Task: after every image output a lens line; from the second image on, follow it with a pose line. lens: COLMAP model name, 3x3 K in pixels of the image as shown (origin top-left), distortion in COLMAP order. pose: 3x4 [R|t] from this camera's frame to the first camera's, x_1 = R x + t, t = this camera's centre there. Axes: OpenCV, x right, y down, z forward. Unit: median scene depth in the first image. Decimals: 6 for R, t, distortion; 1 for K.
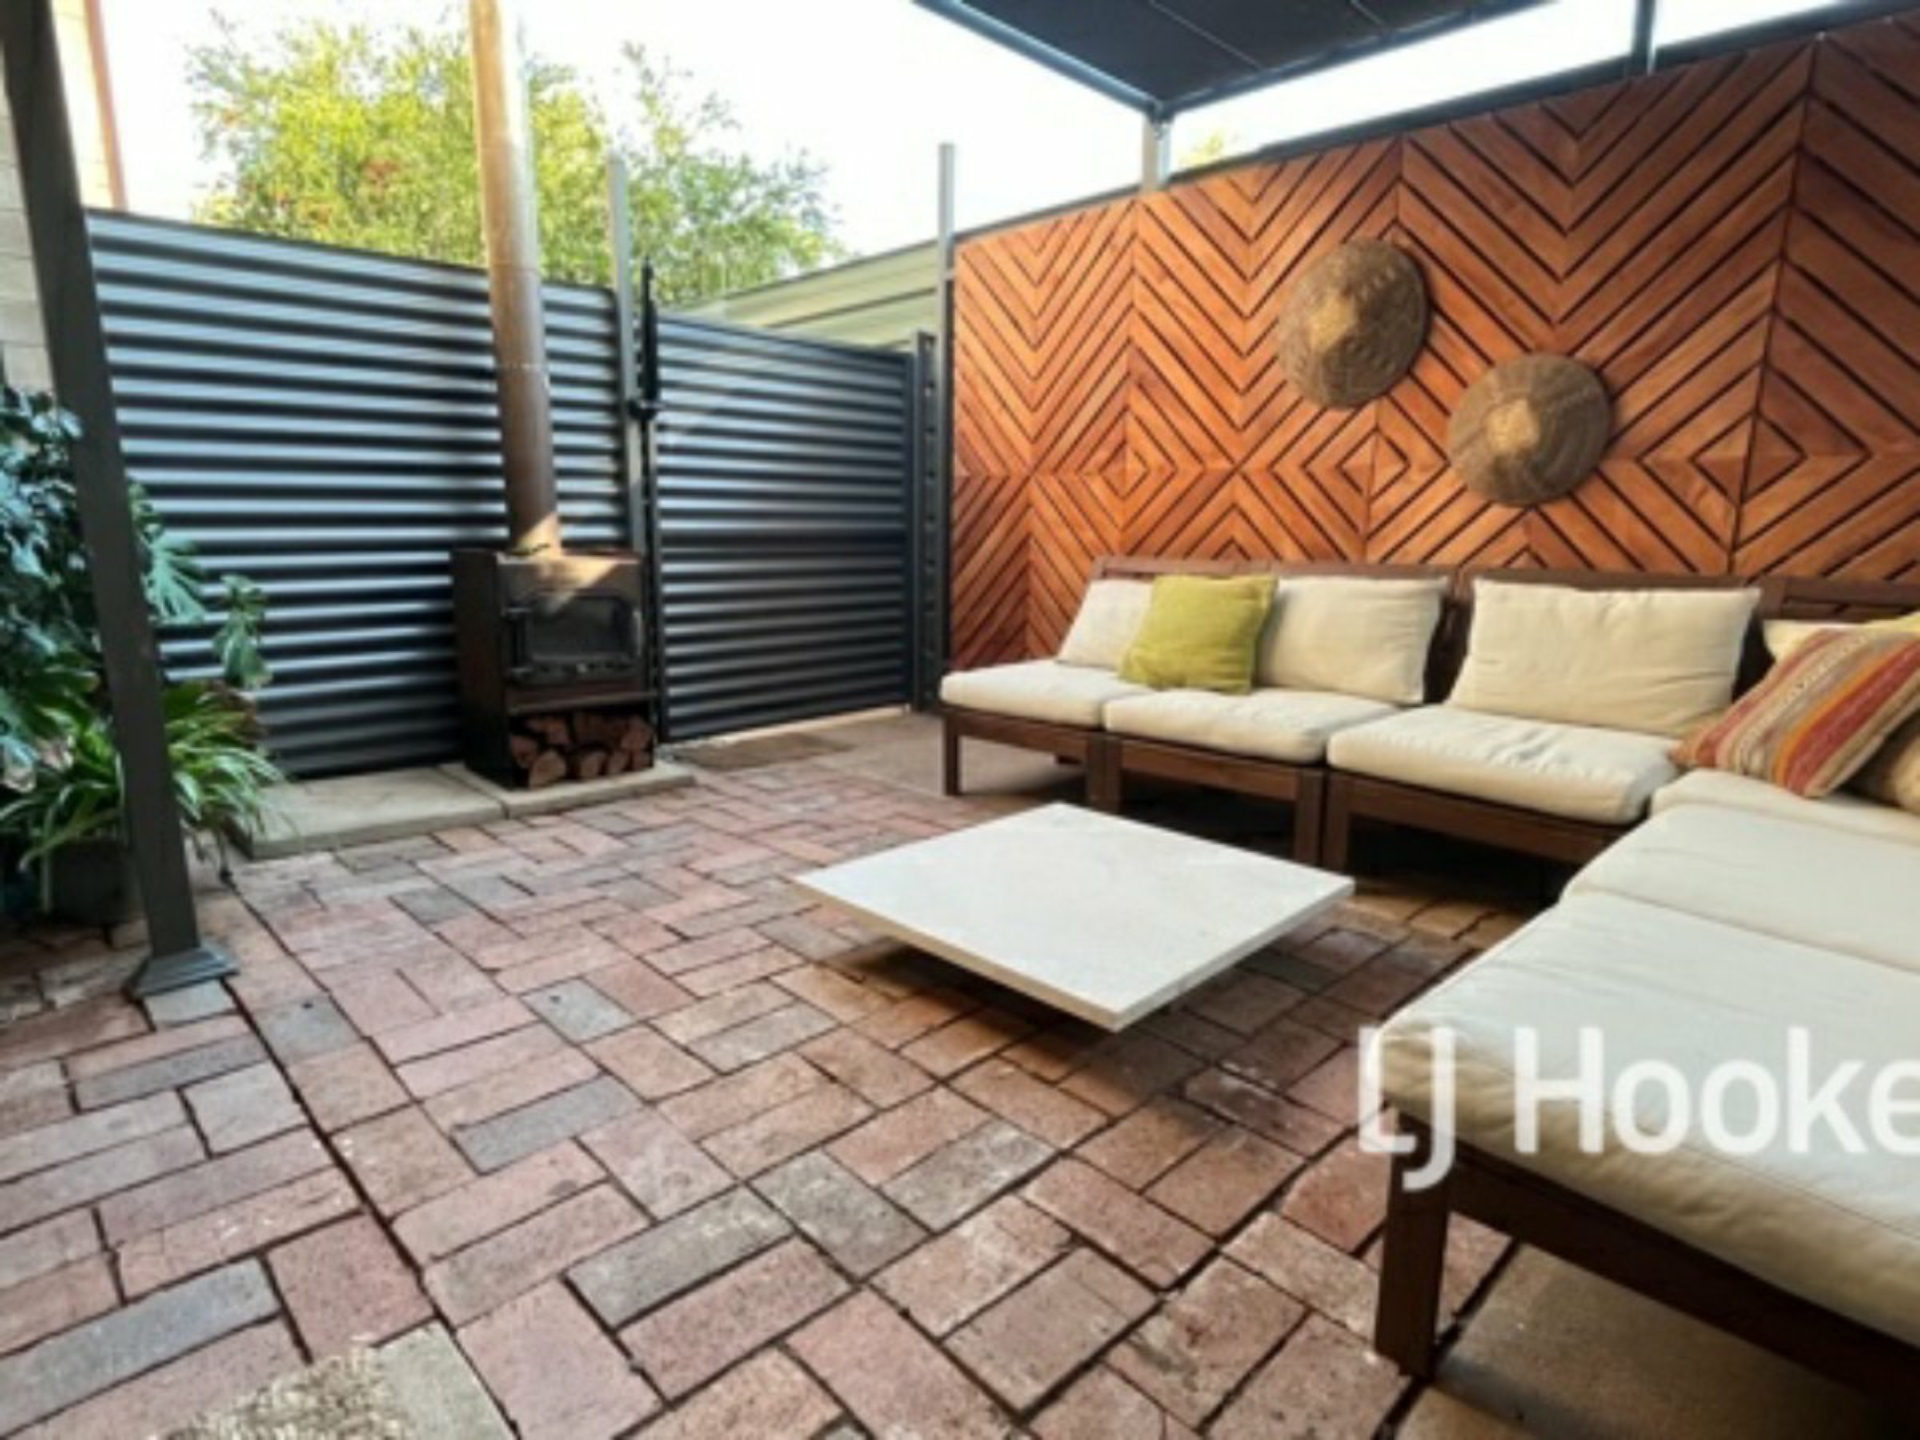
lens RADIAL K [[1029.9, 0, 958.4], [0, 1029.9, 732.2], [0, 0, 1]] dist [-0.001134, 0.000612]
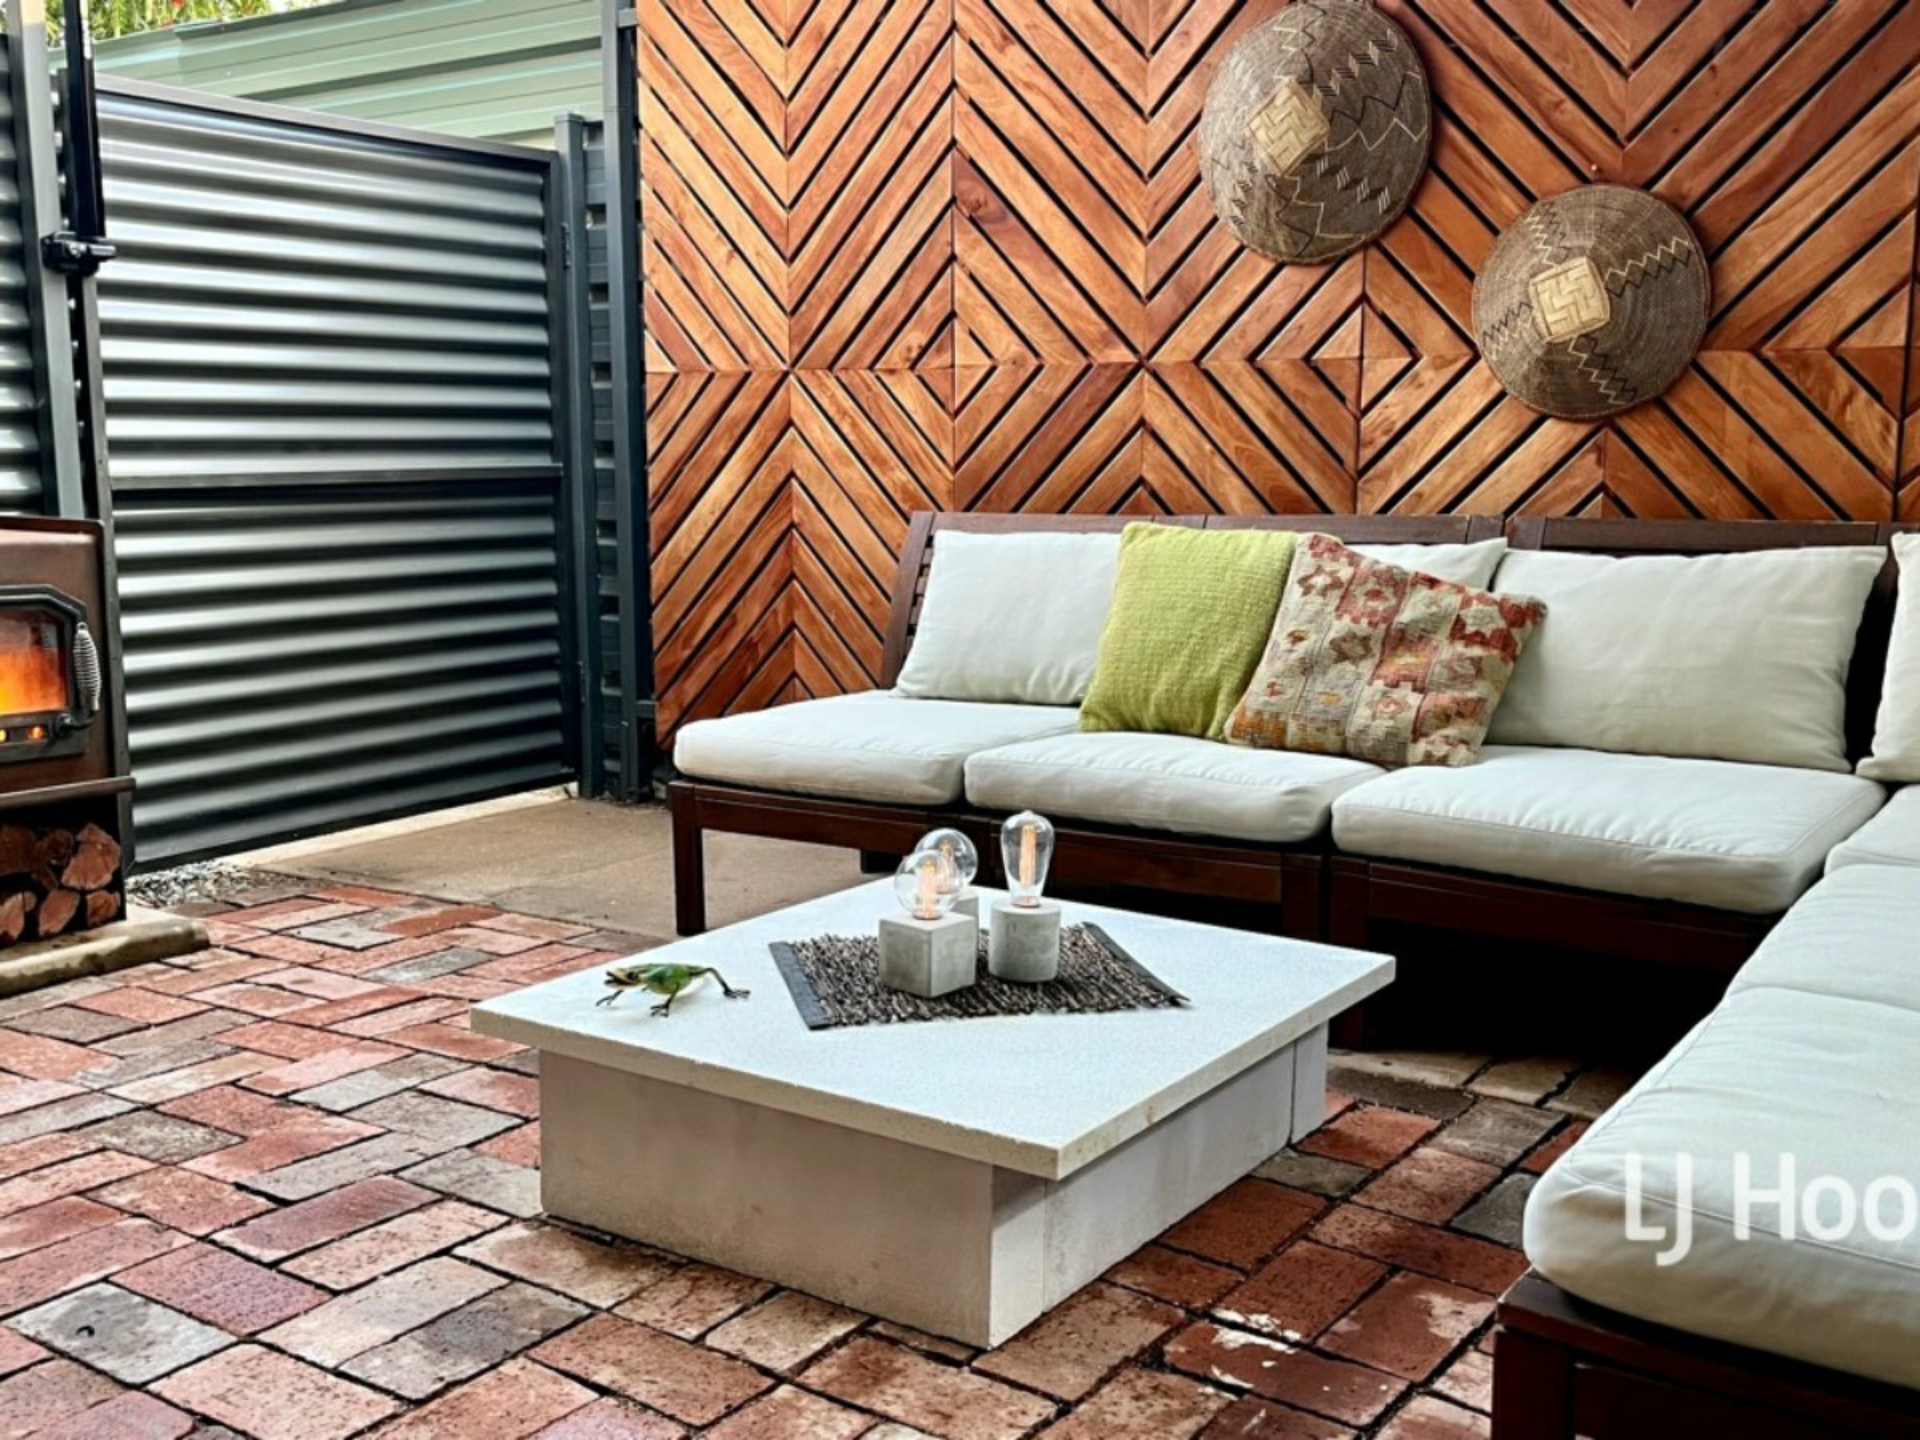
lens RADIAL K [[1943.1, 0, 945.2], [0, 1943.1, 744.6], [0, 0, 1]] dist [0.046474, -0.010734]
pose [[0.983492, -0.041104, 0.176221, -0.064347], [0.048949, 0.997984, -0.040399, 0.007944], [-0.174205, 0.048358, 0.983521, -0.105194]]
